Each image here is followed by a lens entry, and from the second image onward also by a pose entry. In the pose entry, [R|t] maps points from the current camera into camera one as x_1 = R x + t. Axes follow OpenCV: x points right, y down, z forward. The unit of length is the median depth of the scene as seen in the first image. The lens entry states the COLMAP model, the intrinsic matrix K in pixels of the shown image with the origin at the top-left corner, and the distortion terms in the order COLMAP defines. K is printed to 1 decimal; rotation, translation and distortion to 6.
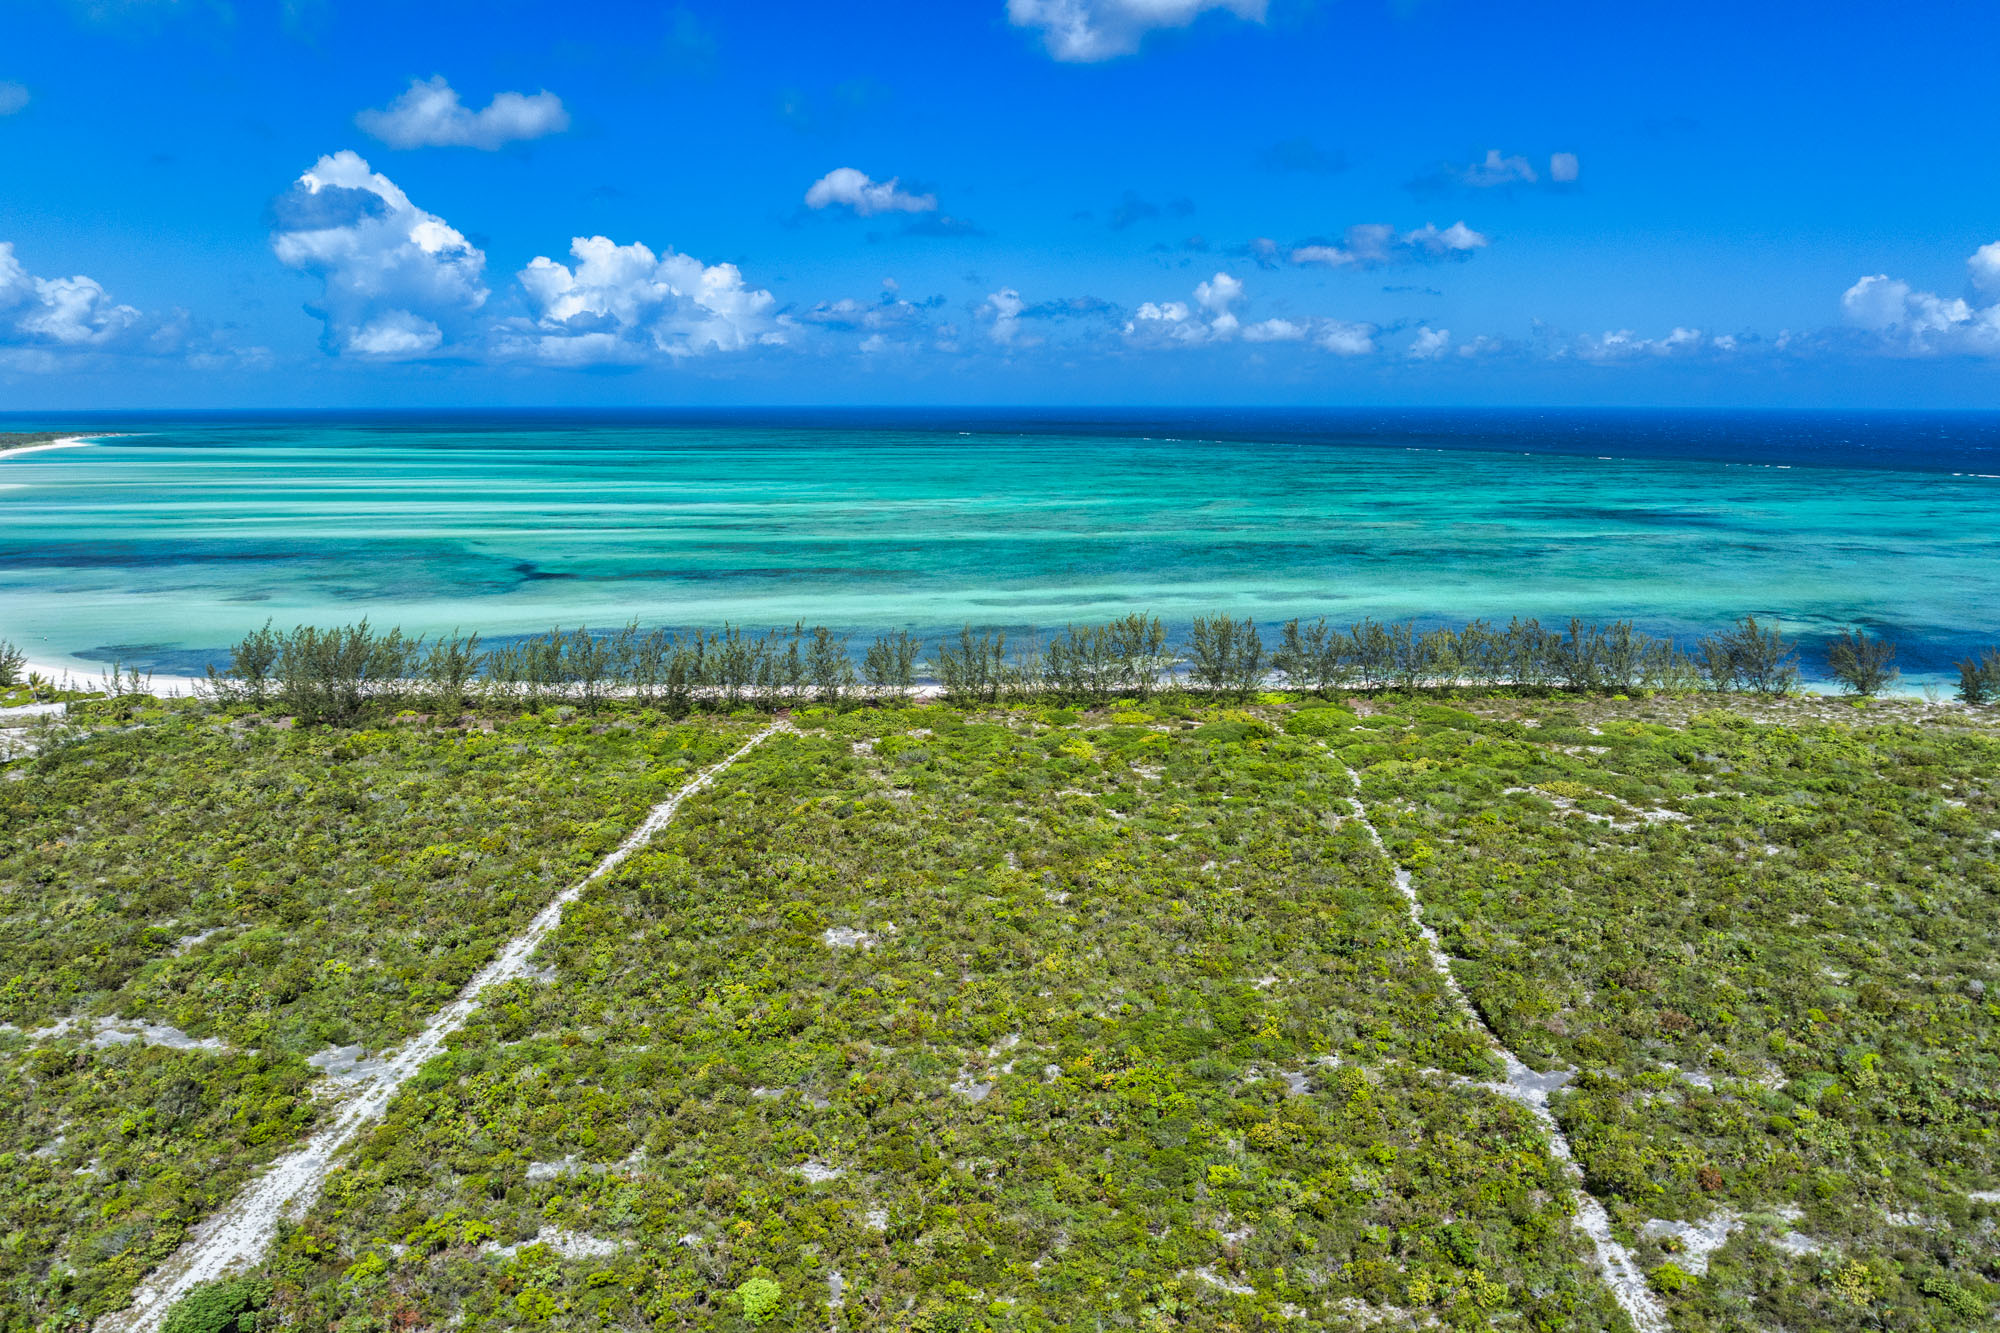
lens RADIAL K [[1433.9, 0, 1014.6], [0, 1433.9, 666.4], [0, 0, 1]] dist [-0.008225, -0.001411]
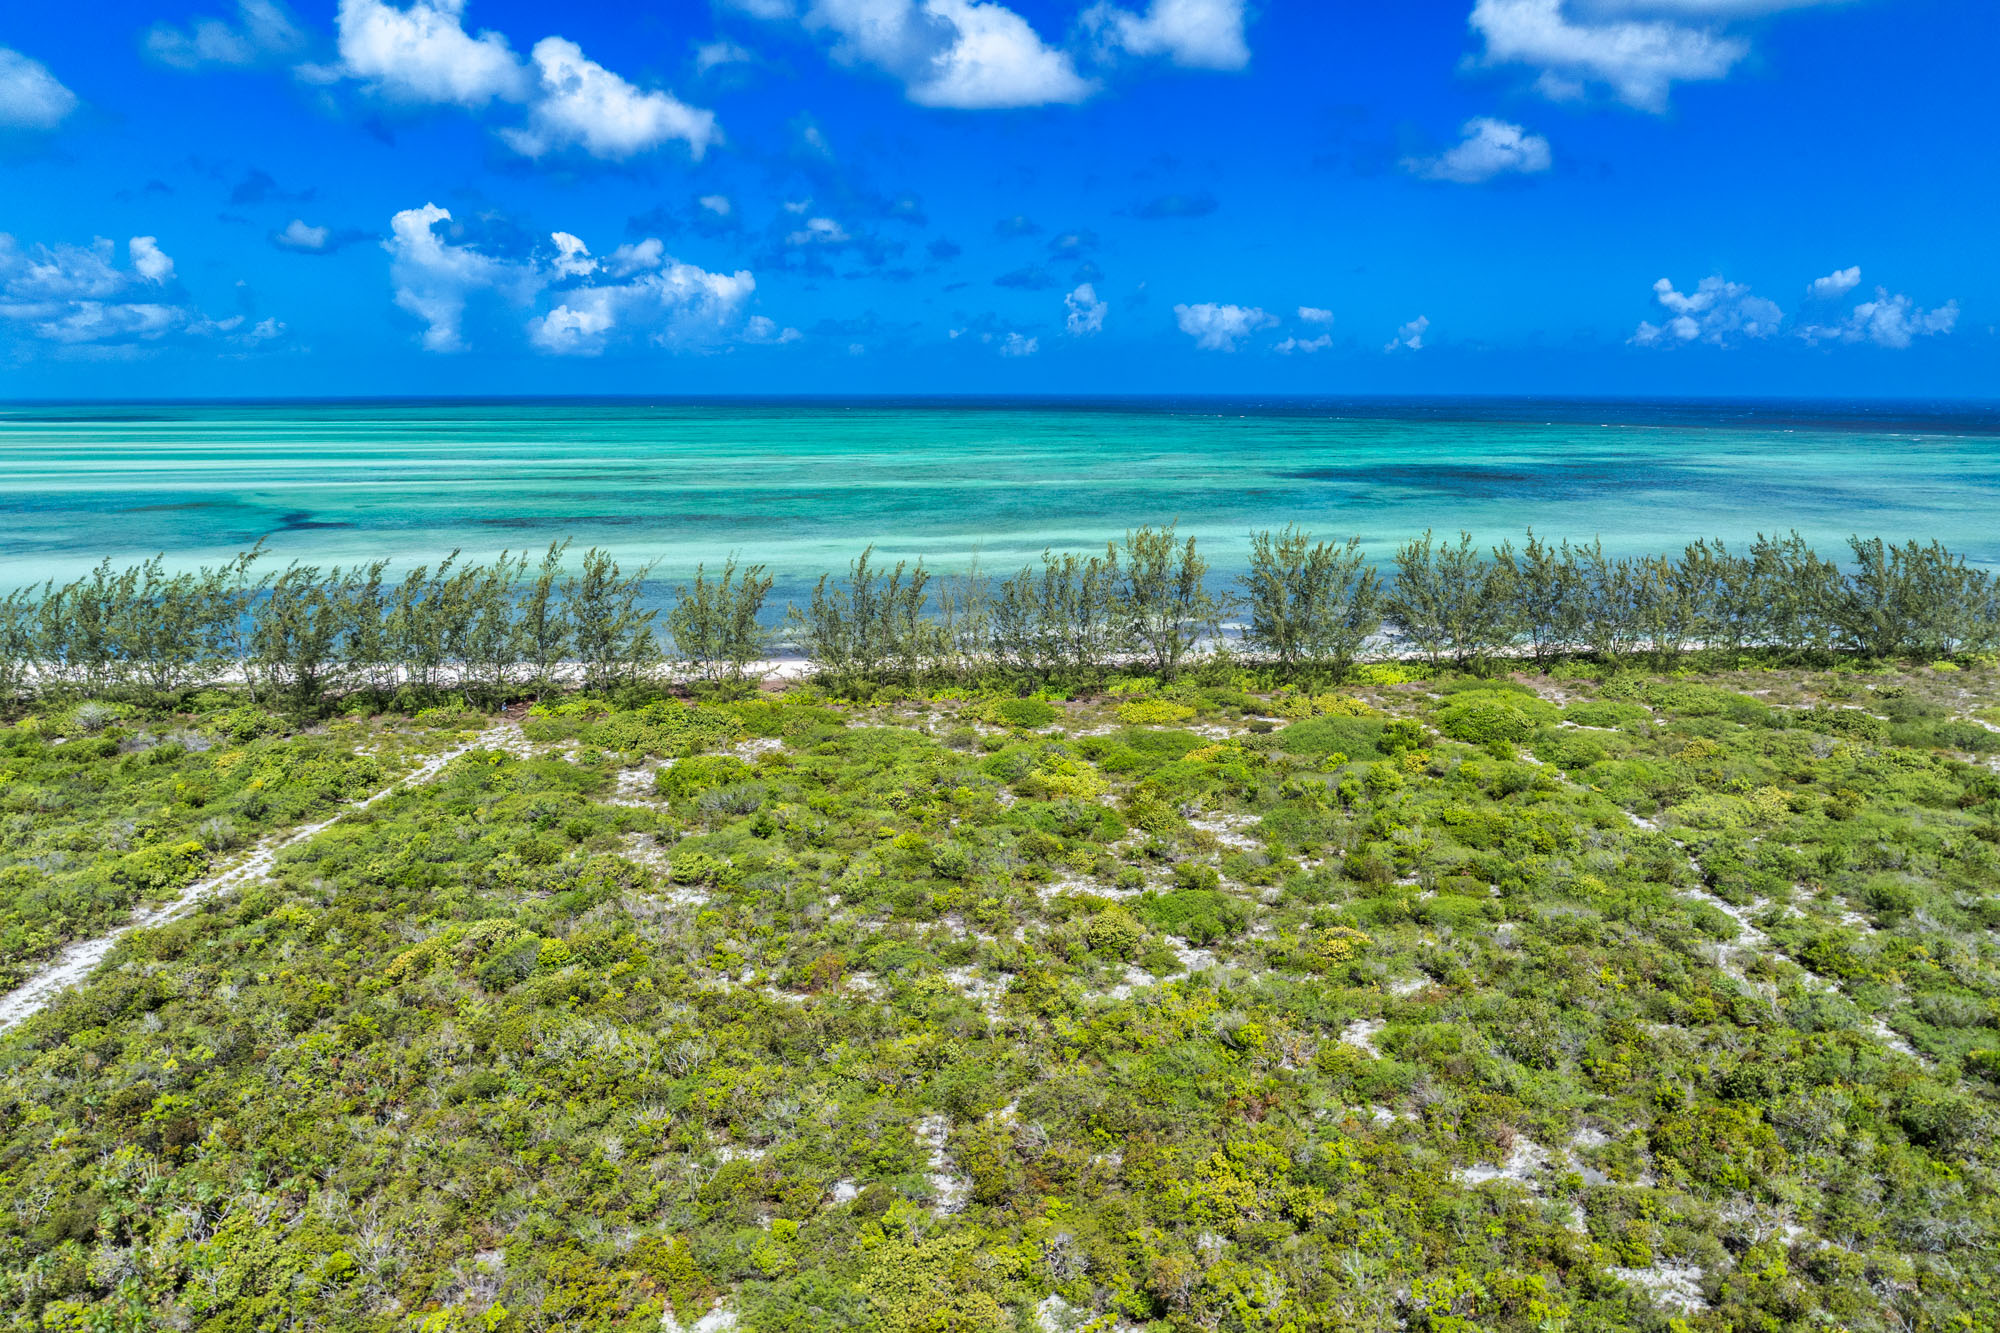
lens RADIAL K [[1380.4, 0, 1000.0], [0, 1380.4, 666.5], [0, 0, 1]] dist [-0.033912, -0.001781]
pose [[0.998914, -0.011575, 0.045139, -0.001433], [0.011088, 0.999878, 0.011006, 0.019433], [-0.045260, -0.010494, 0.998920, 0.765616]]
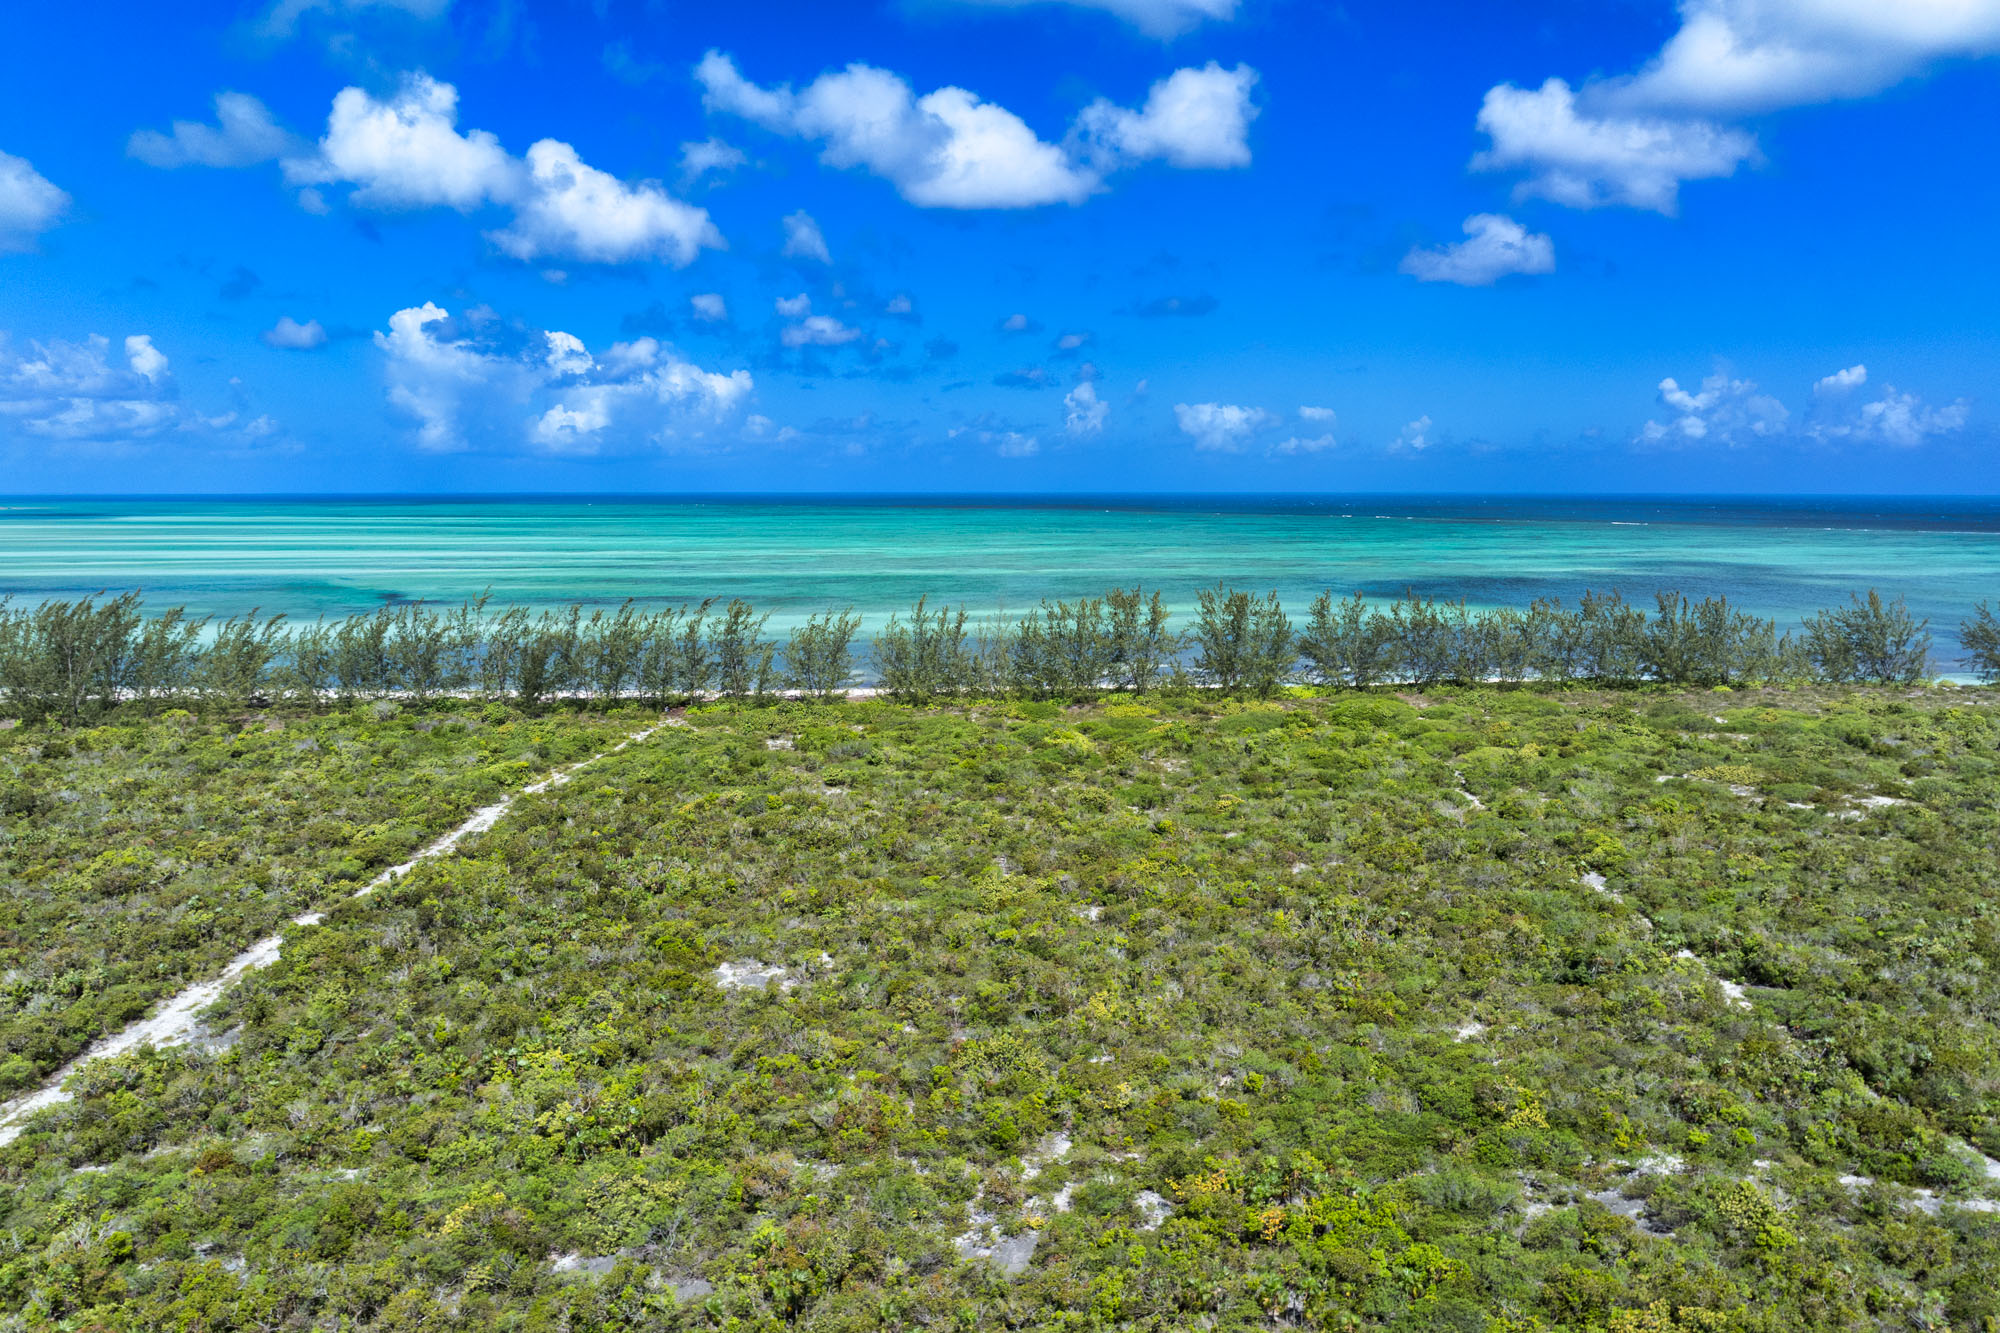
lens RADIAL K [[1422.1, 0, 1000.0], [0, 1422.1, 666.5], [0, 0, 1]] dist [-0.029975, -0.001816]
pose [[0.998862, -0.007424, 0.047115, -0.038898], [0.010385, 0.997965, -0.062907, 0.095254], [-0.046552, 0.063325, 0.996907, 0.379845]]
